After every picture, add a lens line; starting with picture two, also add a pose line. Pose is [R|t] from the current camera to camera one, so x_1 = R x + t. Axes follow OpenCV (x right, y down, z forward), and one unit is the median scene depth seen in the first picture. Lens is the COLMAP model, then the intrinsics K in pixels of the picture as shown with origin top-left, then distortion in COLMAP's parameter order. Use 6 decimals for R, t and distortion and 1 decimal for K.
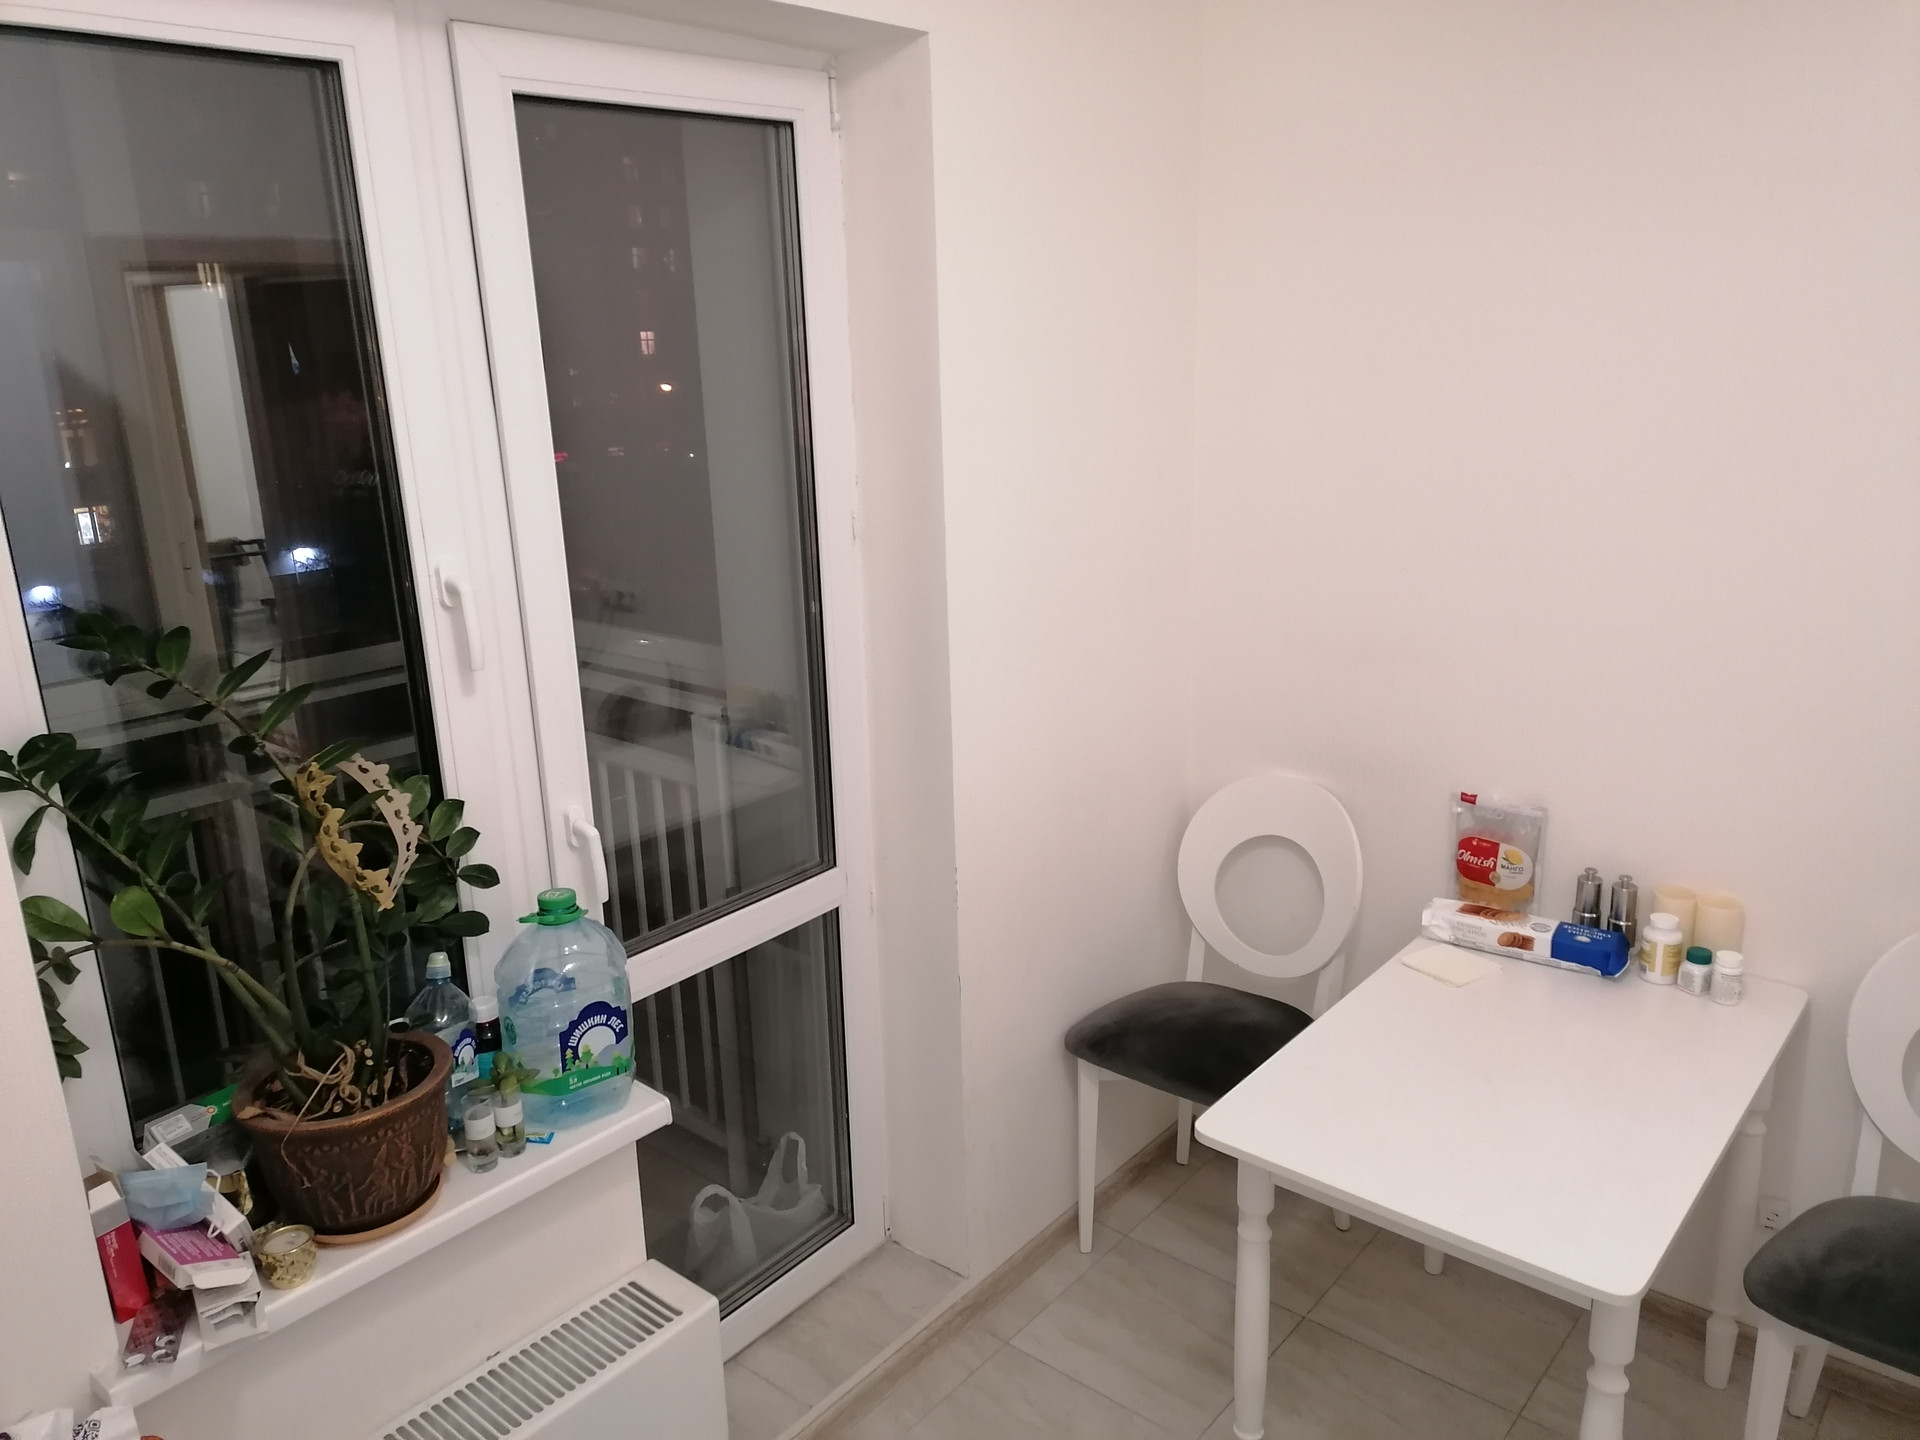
lens RADIAL K [[1419.8, 0, 961.2], [0, 1419.8, 720.0], [0, 0, 1]] dist [0.015950, 0.002752]
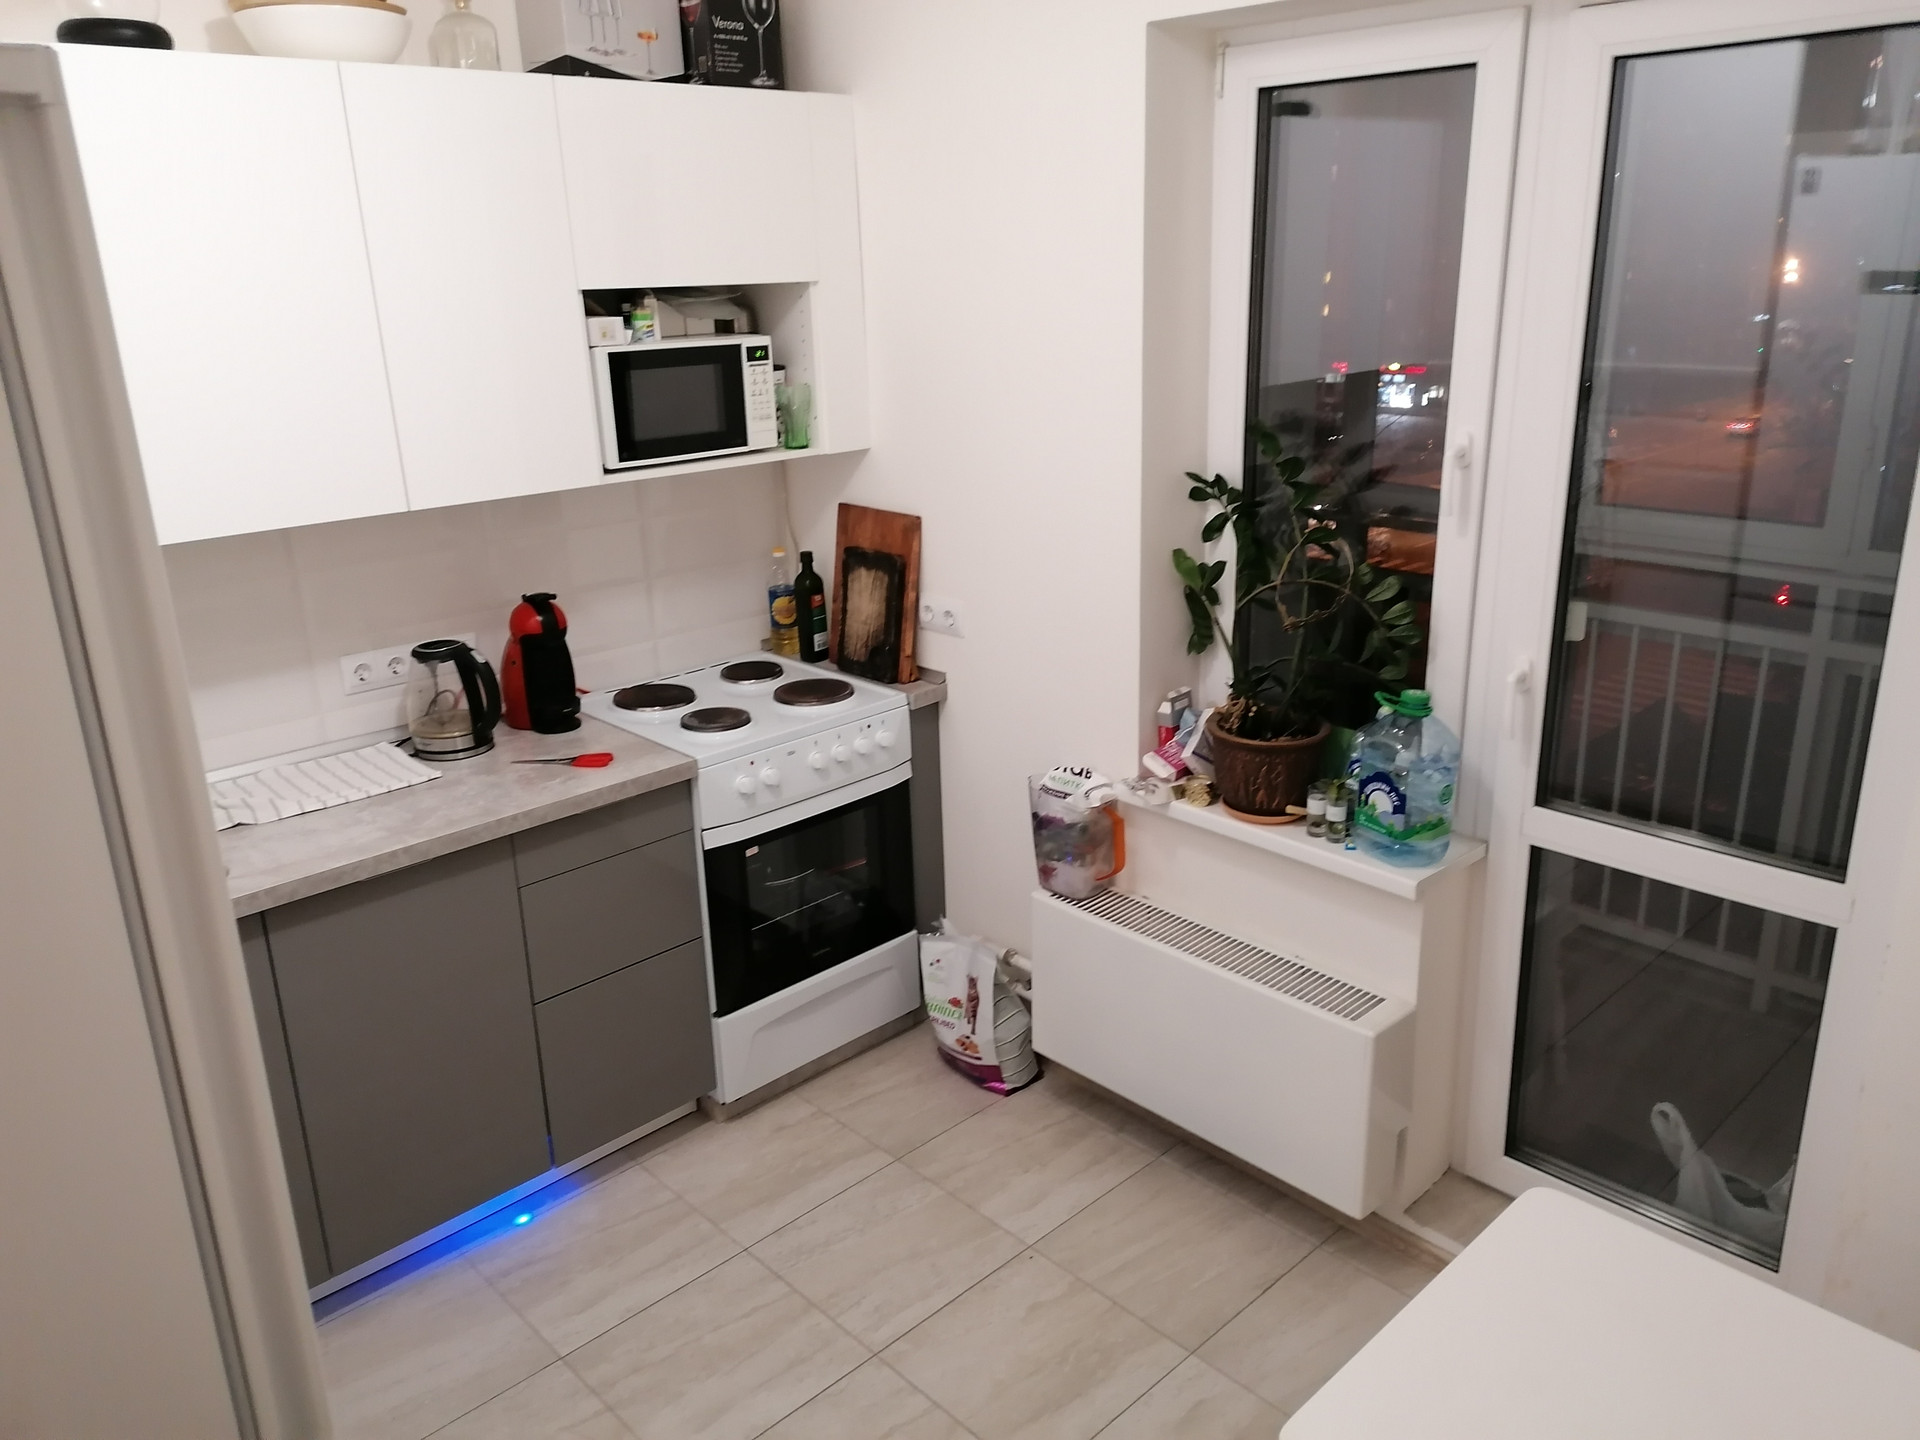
lens RADIAL K [[1419.8, 0, 961.4], [0, 1419.8, 716.1], [0, 0, 1]] dist [0.015950, 0.002752]
pose [[-0.116568, 0.340117, -0.933130, 1.031502], [-0.236593, 0.902979, 0.358682, -0.239868], [0.964591, 0.262583, -0.024789, 0.631882]]
